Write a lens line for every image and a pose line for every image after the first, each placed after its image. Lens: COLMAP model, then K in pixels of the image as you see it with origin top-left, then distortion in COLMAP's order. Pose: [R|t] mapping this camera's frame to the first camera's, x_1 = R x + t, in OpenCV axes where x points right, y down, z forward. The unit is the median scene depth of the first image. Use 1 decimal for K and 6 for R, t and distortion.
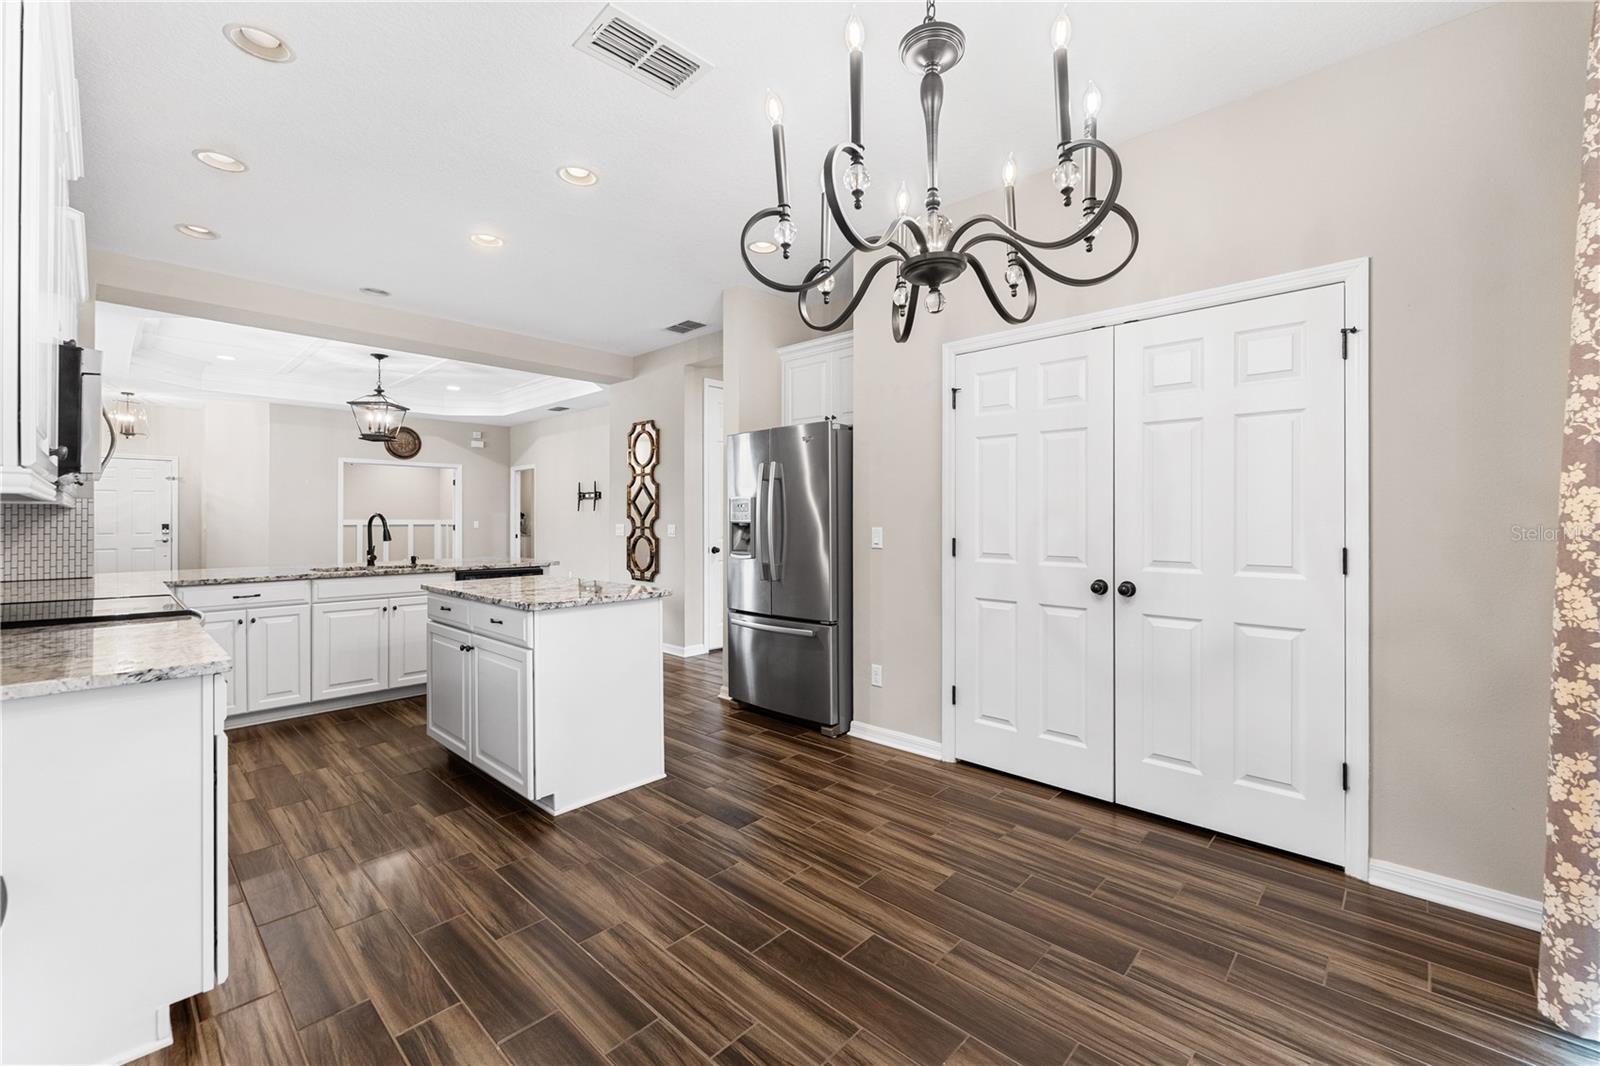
lens RADIAL K [[654.0, 0, 809.2], [0, 654.0, 518.0], [0, 0, 1]] dist [-0.000208, -0.000148]
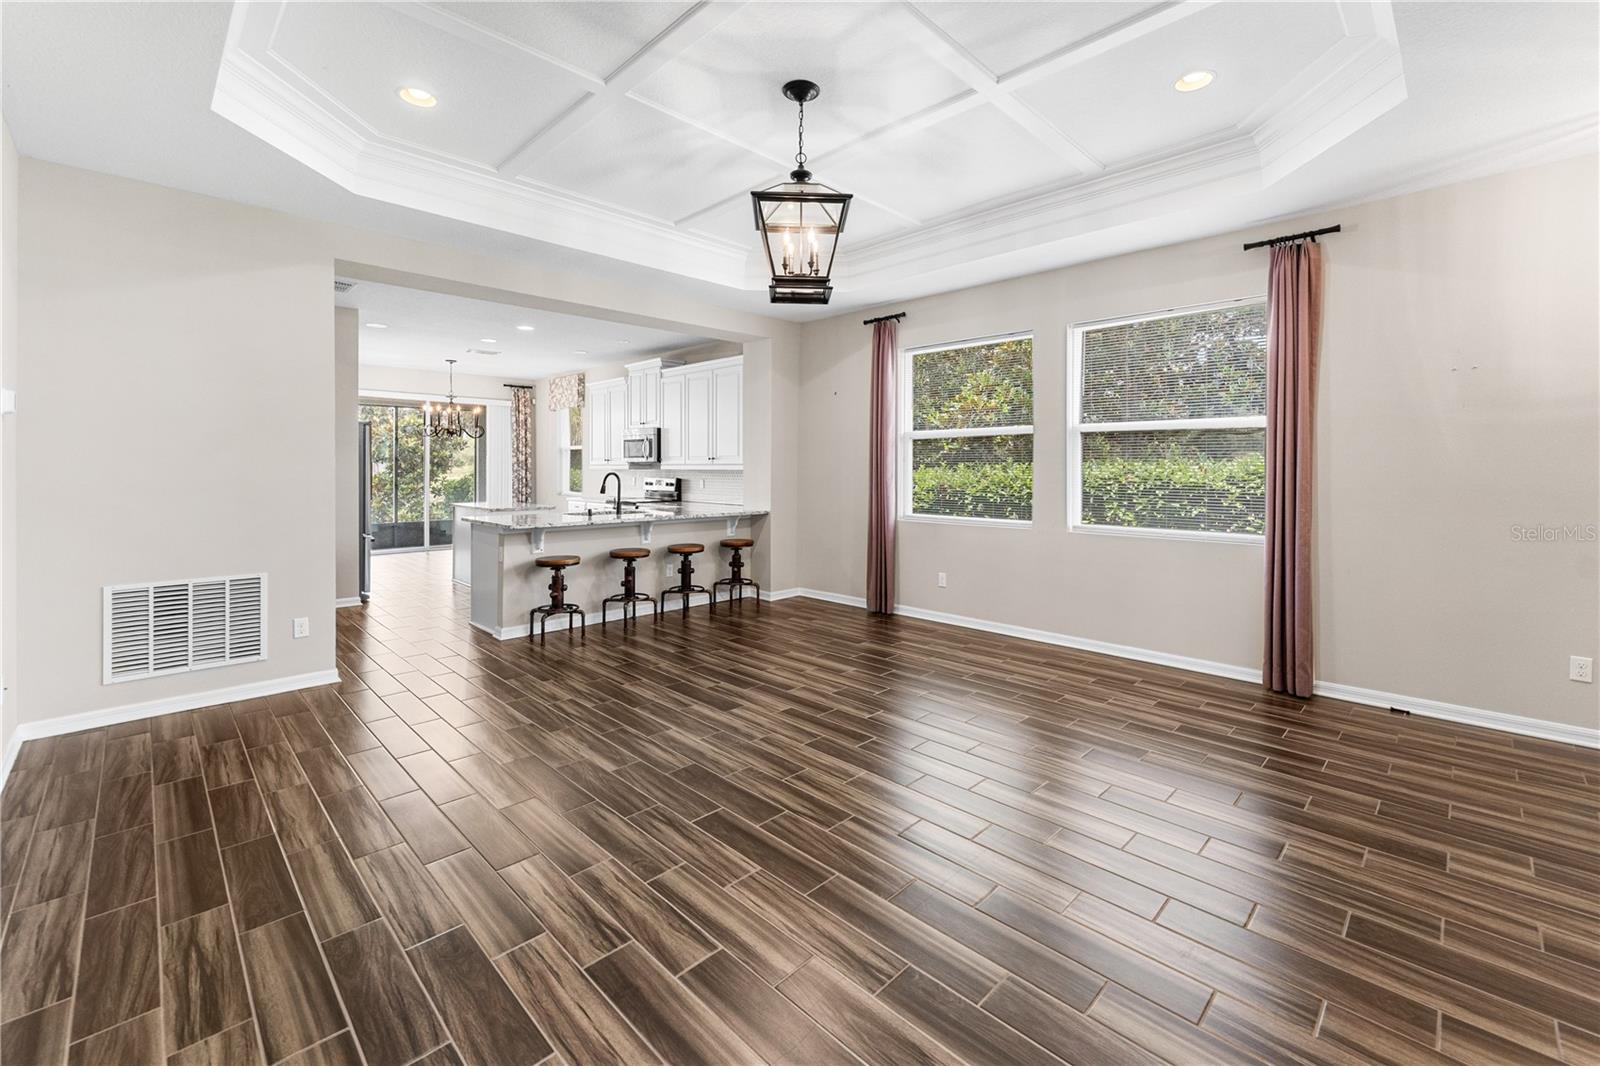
lens RADIAL K [[670.9, 0, 818.2], [0, 670.9, 465.8], [0, 0, 1]] dist [-0.000394, 0.000138]
pose [[-0.999611, -0.000148, 0.027888, -0.868096], [-0.000221, 0.999997, -0.002619, -0.013757], [-0.027888, -0.002624, -0.999608, 1.812210]]
